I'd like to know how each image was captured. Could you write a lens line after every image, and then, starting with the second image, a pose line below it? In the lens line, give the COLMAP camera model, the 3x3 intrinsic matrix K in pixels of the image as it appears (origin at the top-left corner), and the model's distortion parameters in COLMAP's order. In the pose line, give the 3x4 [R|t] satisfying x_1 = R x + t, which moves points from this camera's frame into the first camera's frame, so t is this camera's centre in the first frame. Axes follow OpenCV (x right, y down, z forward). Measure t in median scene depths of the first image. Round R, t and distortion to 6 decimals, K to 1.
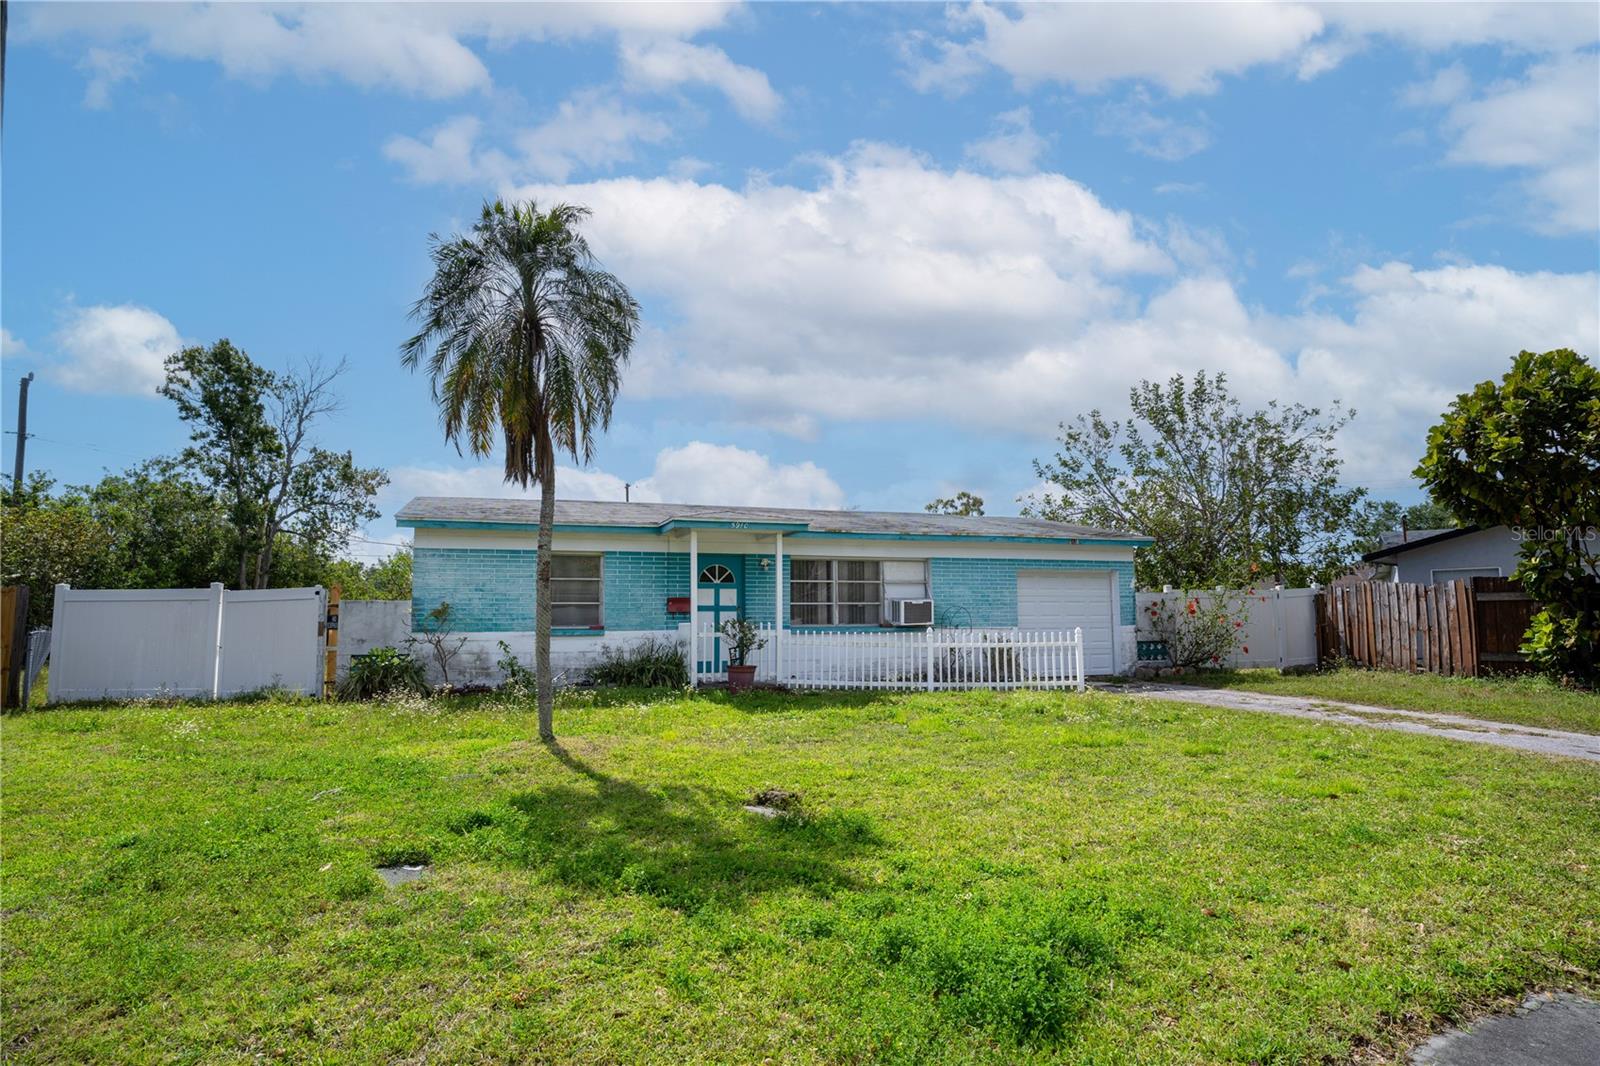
lens RADIAL K [[899.9, 0, 800.2], [0, 899.9, 522.3], [0, 0, 1]] dist [-0.027019, 0.000901]
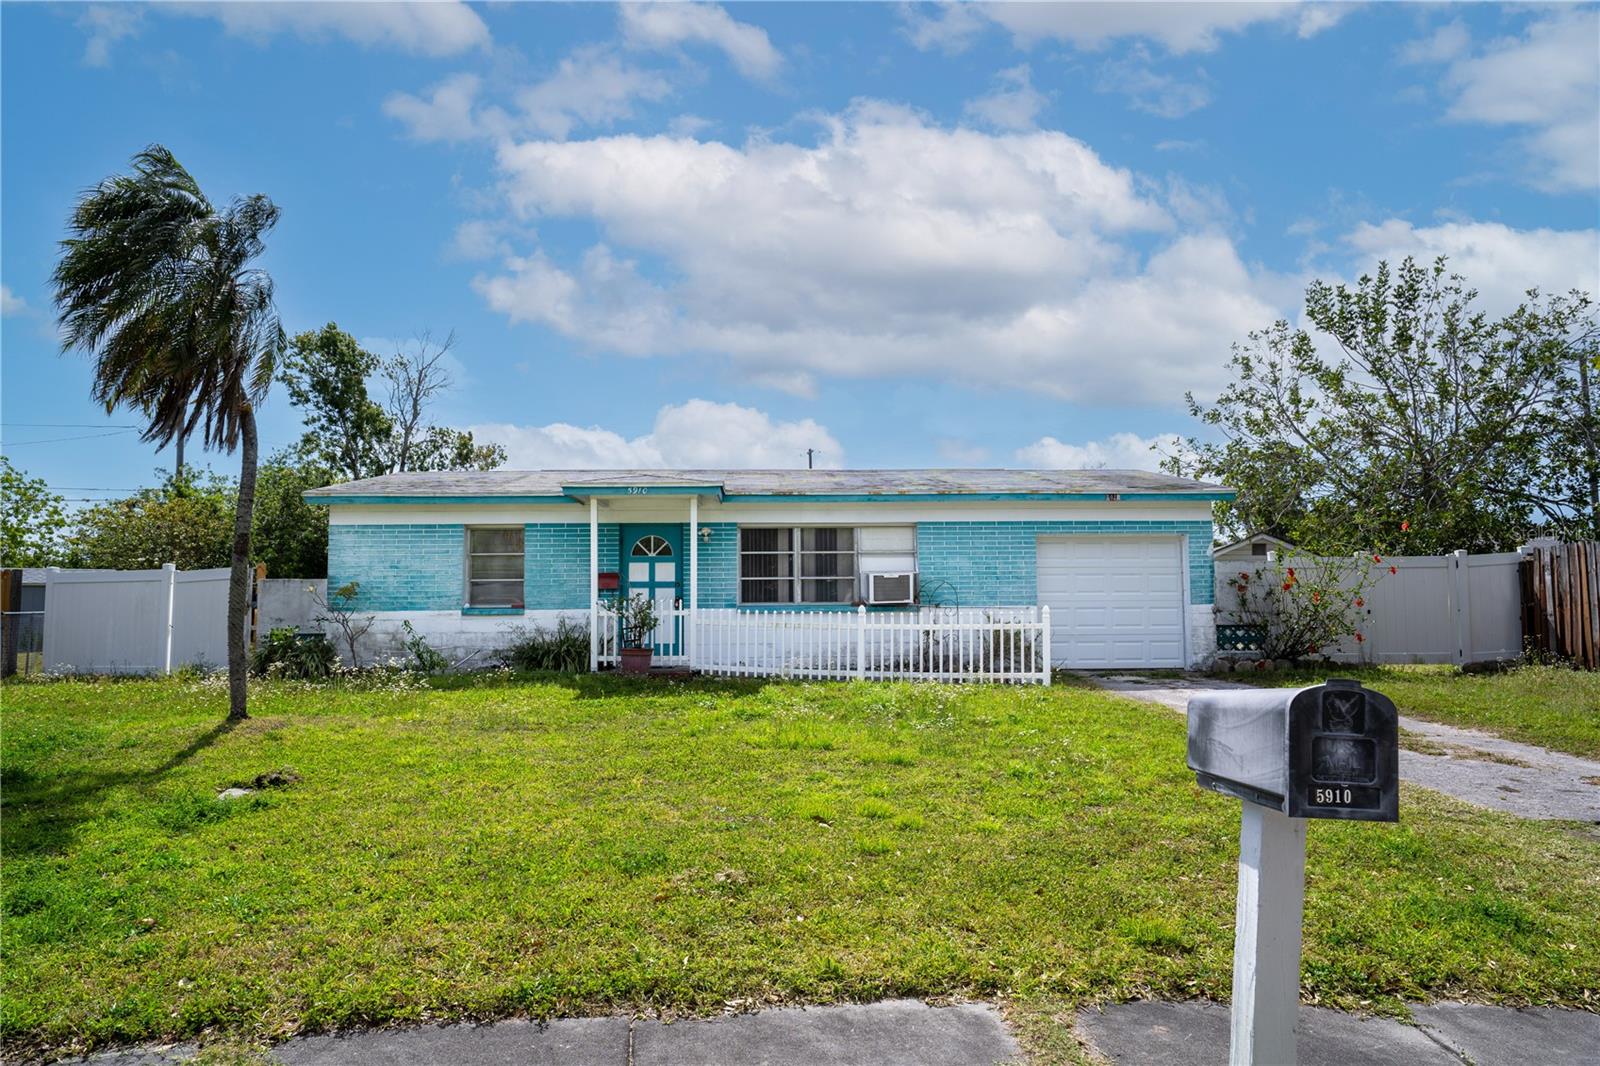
lens RADIAL K [[1021.1, 0, 794.0], [0, 1021.1, 535.1], [0, 0, 1]] dist [0.005888, 0.000993]
pose [[0.954989, -0.021047, -0.295894, 0.321233], [0.033892, 0.998689, 0.038351, 0.011691], [0.294699, -0.046653, 0.954451, 0.071583]]
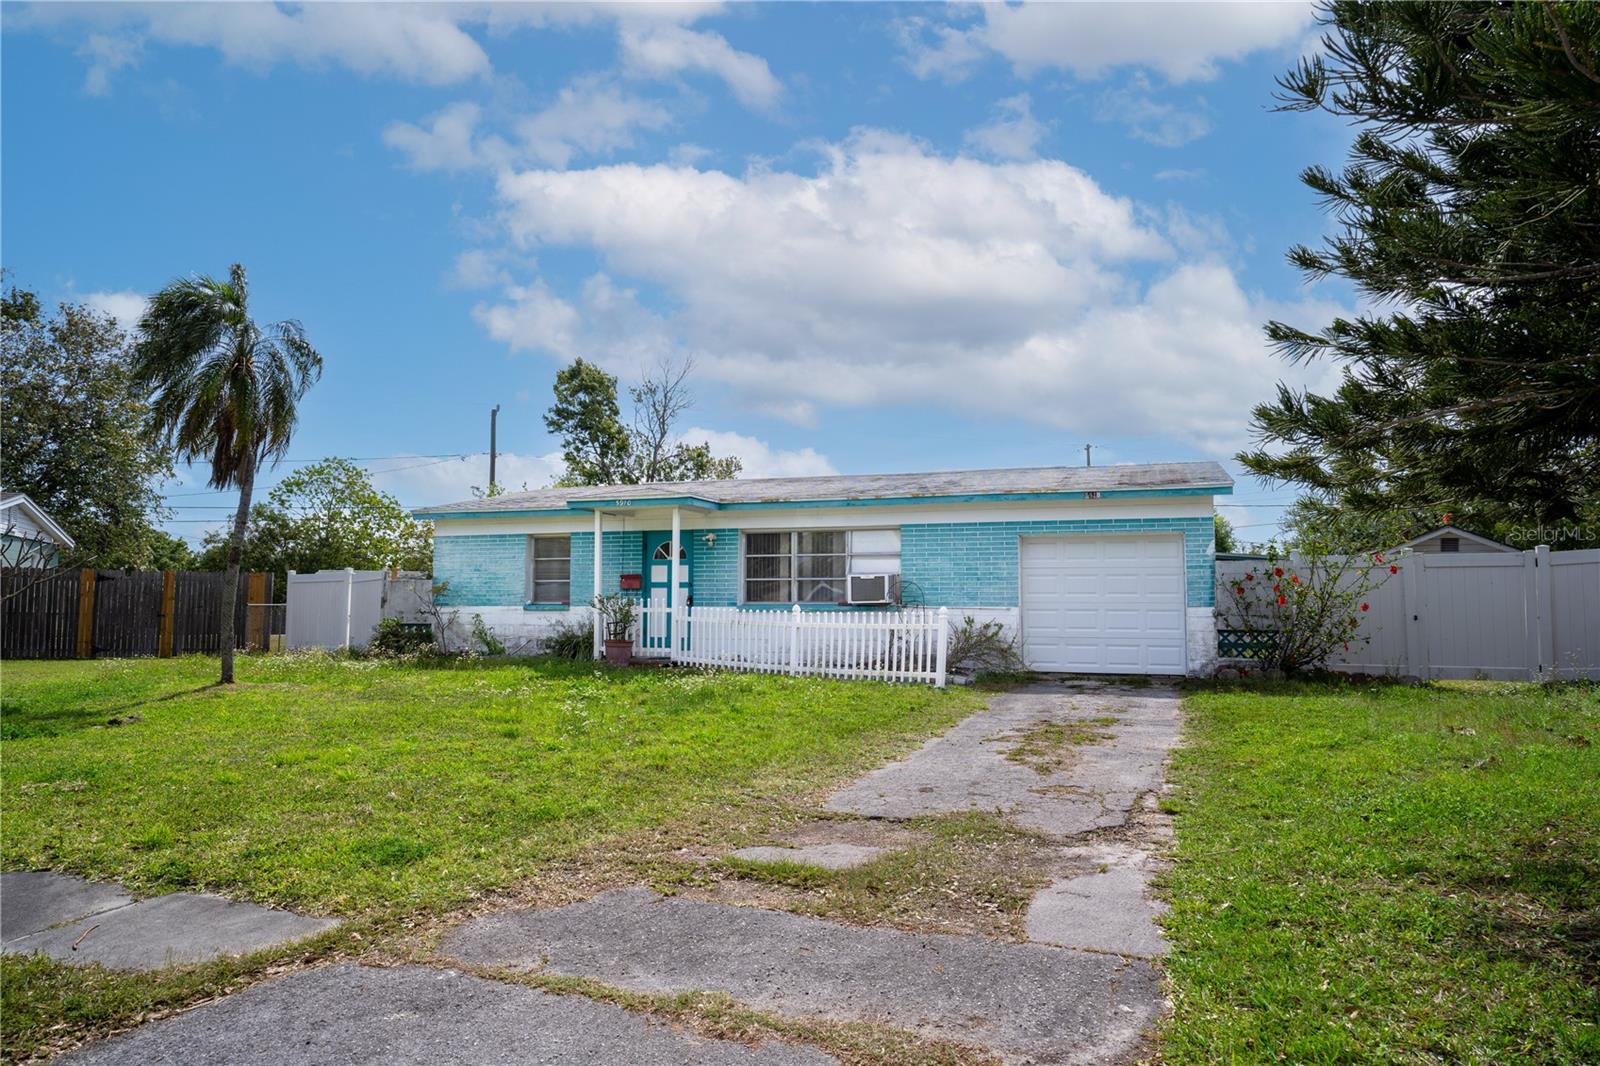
lens RADIAL K [[1021.1, 0, 792.9], [0, 1021.1, 543.0], [0, 0, 1]] dist [0.005888, 0.000993]
pose [[0.781177, -0.029892, -0.623593, 0.682534], [0.061709, 0.997659, 0.029480, 0.022442], [0.621252, -0.061511, 0.781193, 0.184996]]
